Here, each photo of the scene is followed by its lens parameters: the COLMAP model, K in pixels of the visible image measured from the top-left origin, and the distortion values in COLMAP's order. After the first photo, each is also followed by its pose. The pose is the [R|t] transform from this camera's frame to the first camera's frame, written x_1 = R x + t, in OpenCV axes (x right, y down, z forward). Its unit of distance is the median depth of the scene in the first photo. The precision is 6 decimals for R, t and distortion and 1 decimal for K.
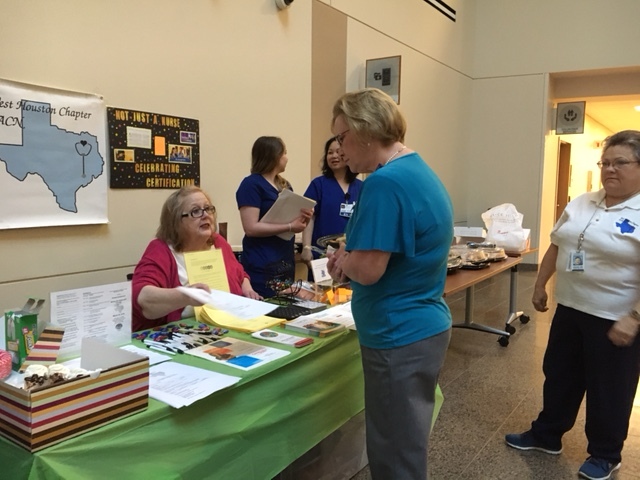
lens RADIAL K [[533.2, 0, 321.7], [0, 533.2, 238.4], [0, 0, 1]] dist [0.038047, -0.018594]
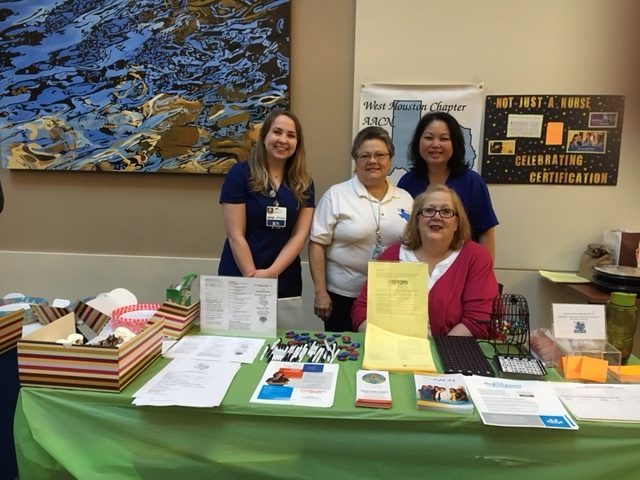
lens RADIAL K [[533.2, 0, 319.4], [0, 533.2, 242.4], [0, 0, 1]] dist [0.038047, -0.018594]
pose [[0.488617, 0.123230, -0.863752, 0.279164], [-0.096500, 0.991535, 0.086871, -0.043265], [0.867145, 0.040905, 0.496372, 0.283556]]
